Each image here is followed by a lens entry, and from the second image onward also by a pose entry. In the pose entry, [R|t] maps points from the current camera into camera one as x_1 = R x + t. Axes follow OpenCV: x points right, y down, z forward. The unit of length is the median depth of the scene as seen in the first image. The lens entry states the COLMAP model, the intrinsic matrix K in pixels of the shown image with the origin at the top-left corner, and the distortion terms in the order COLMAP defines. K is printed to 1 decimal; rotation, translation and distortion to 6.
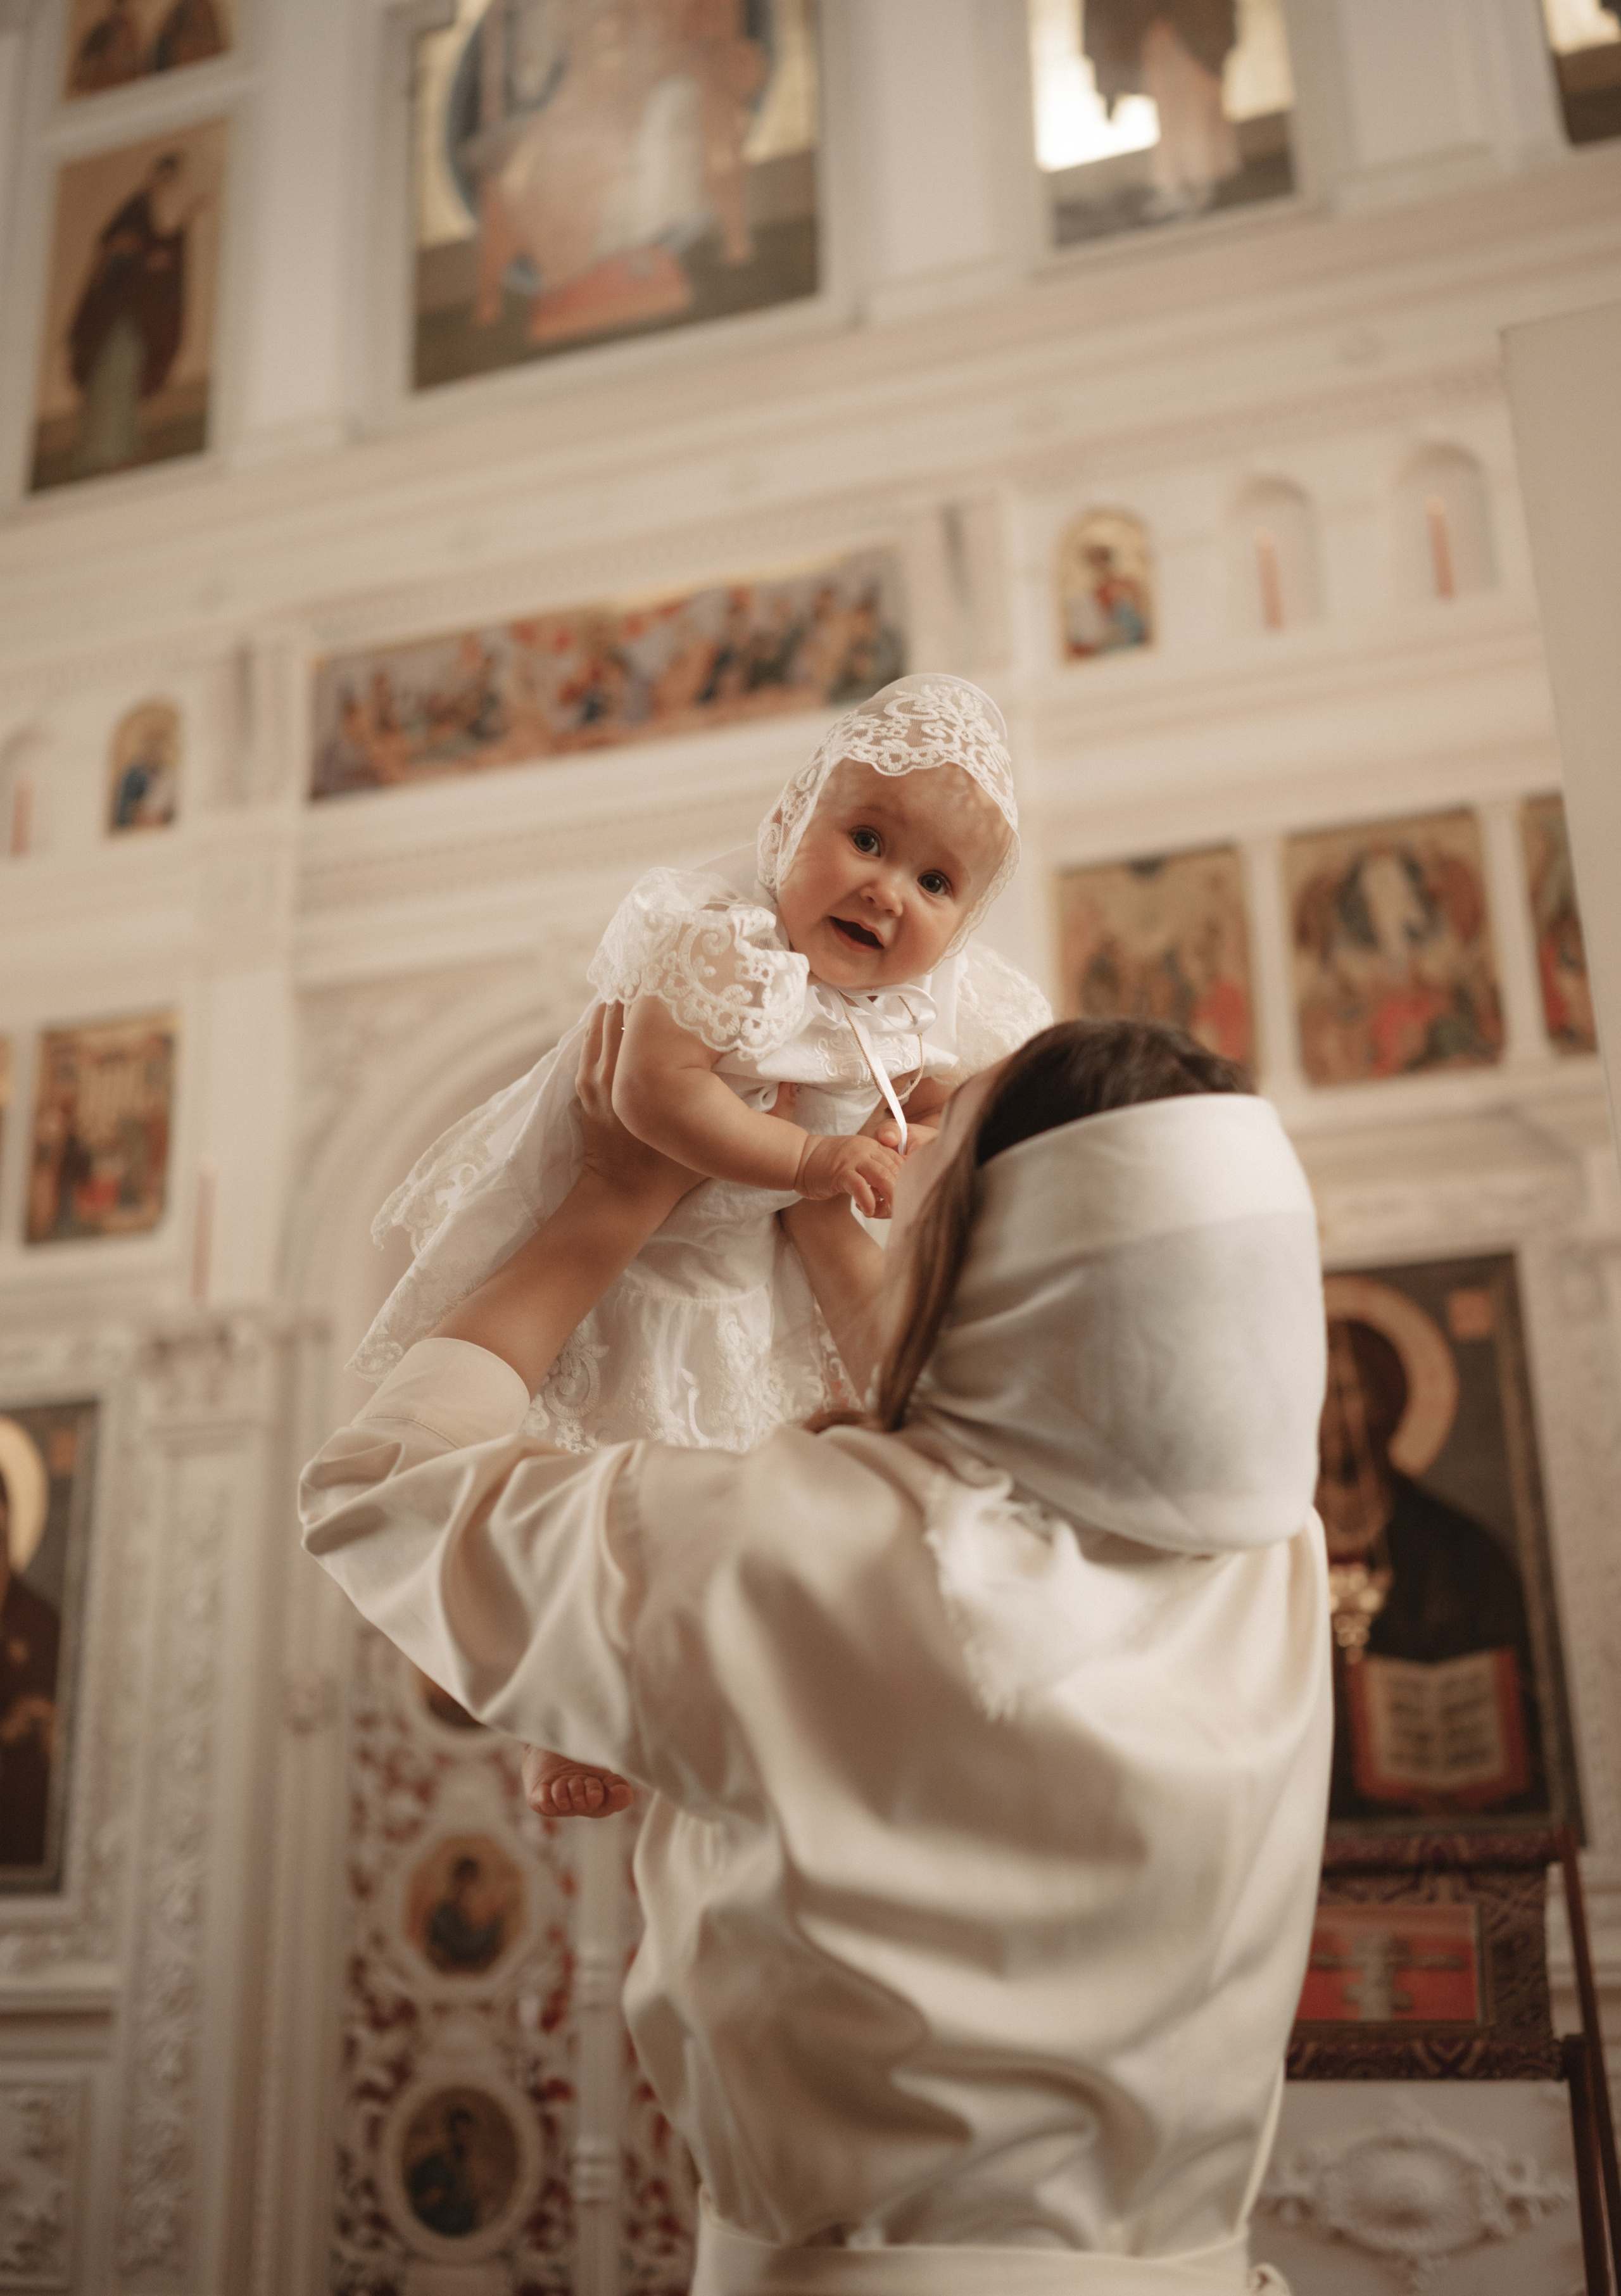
lens RADIAL K [[2415.6, 0, 855.3], [0, 2415.6, 1014.4], [0, 0, 1]] dist [-0.001060, 0.001882]
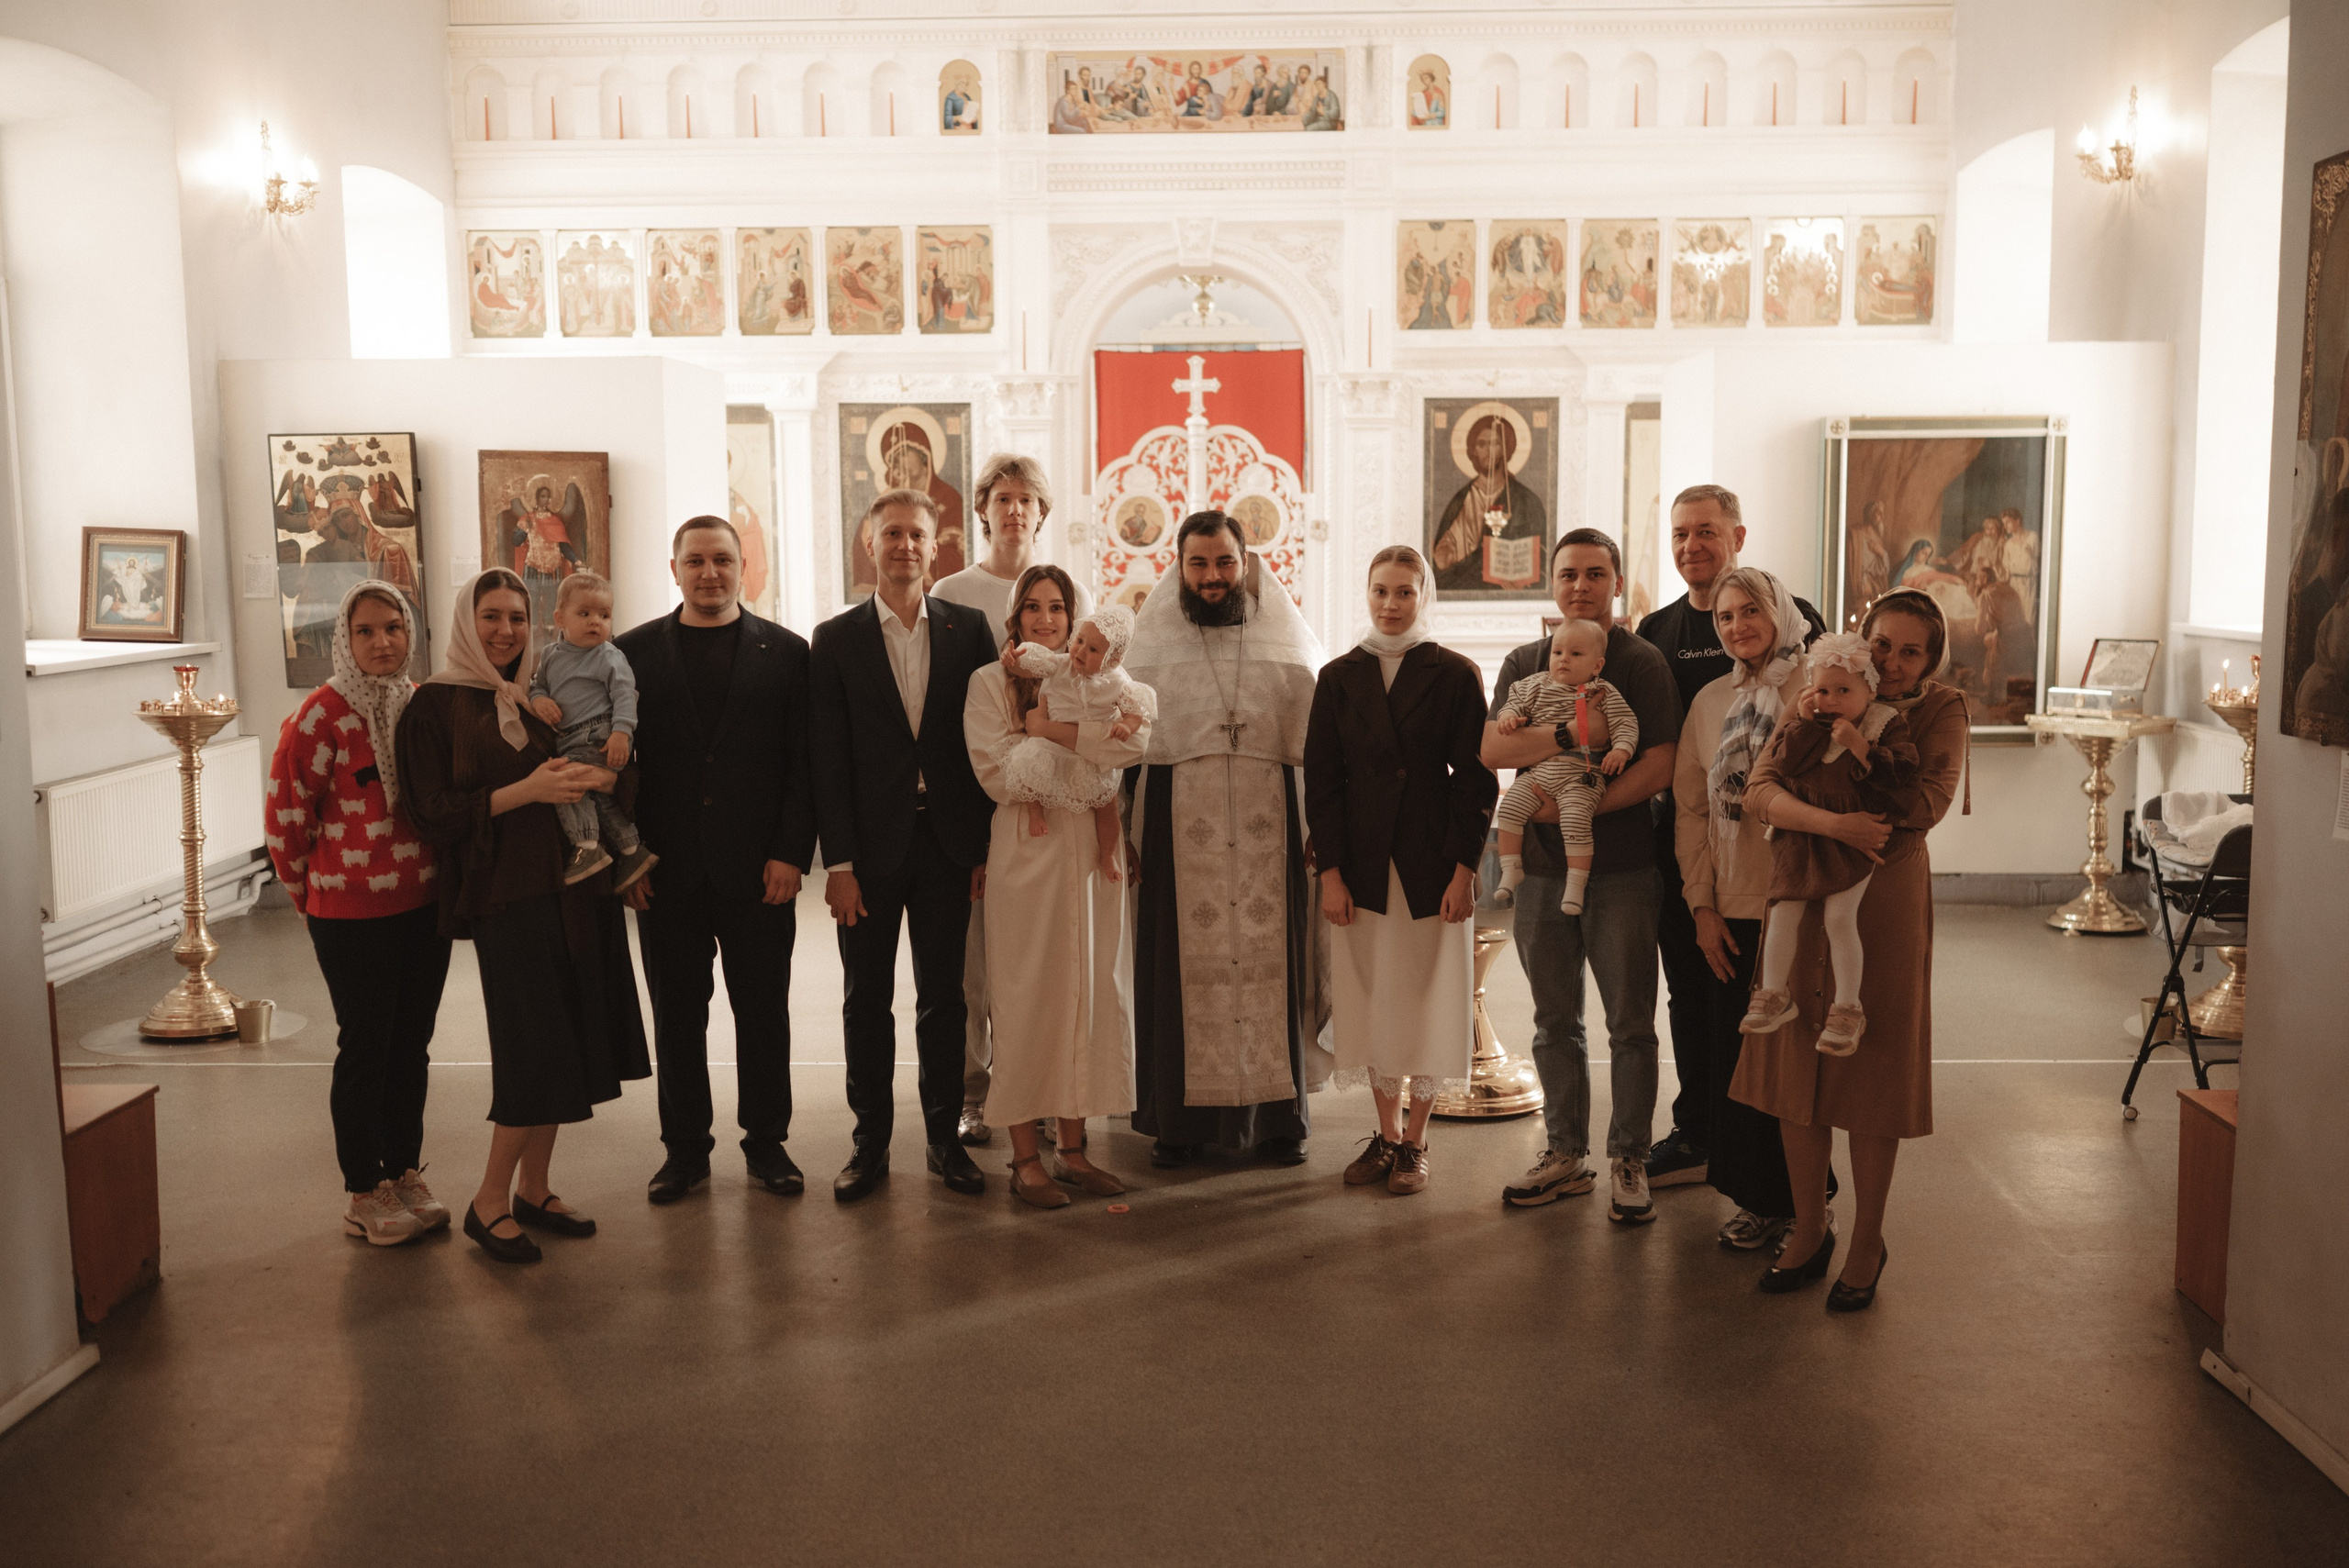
lens RADIAL K [[2216.4, 0, 1174.7], [0, 2216.4, 792.1], [0, 0, 1]] dist [-0.007902, 0.014990]
pose [[0.955265, -0.016006, 0.295317, -0.806004], [-0.118332, 0.894440, 0.431247, -0.481405], [-0.271046, -0.446901, 0.852534, -1.118106]]
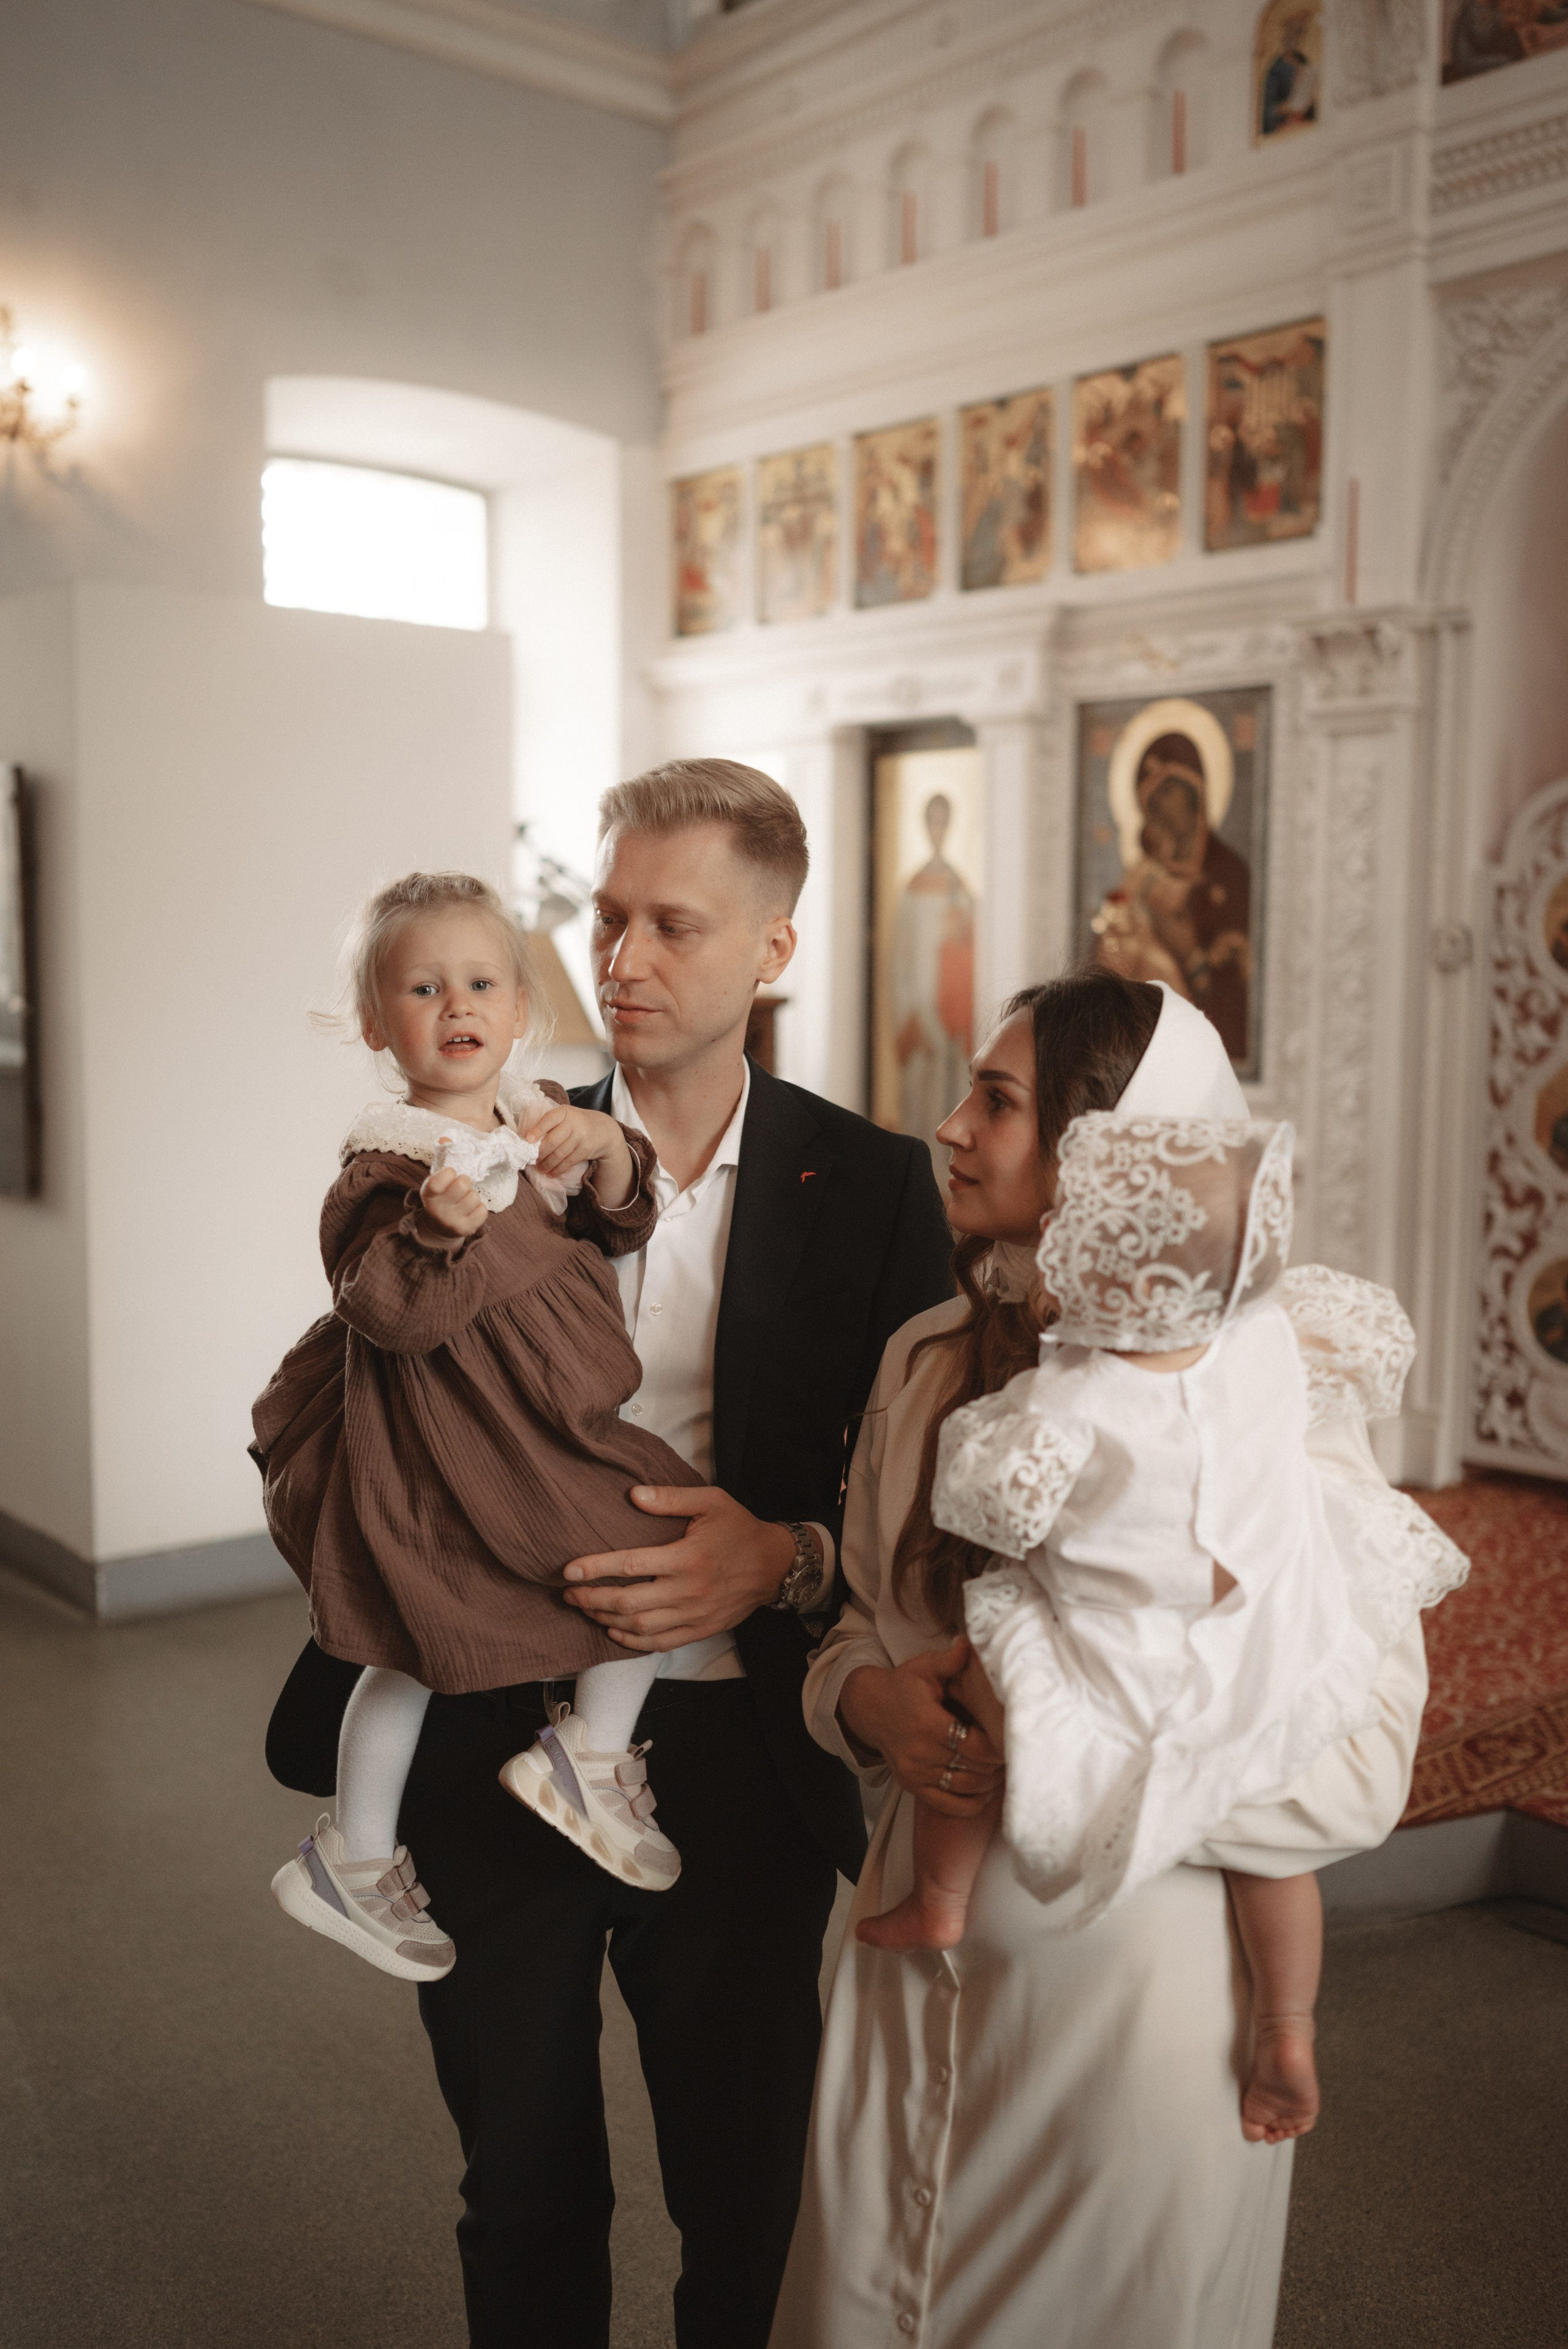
lens RADIAL K [[2216.4, 0, 776.4], [0, 2216.4, 1179.7], [0, 0, 1]] dist [-0.005588, 0.008921]
pose [[0.851409, 0.089608, -0.516791, 0.062534], [0.148235, 0.904020, 0.400967, -0.095880], [0.503120, -0.417993, 0.756408, -0.036186]]
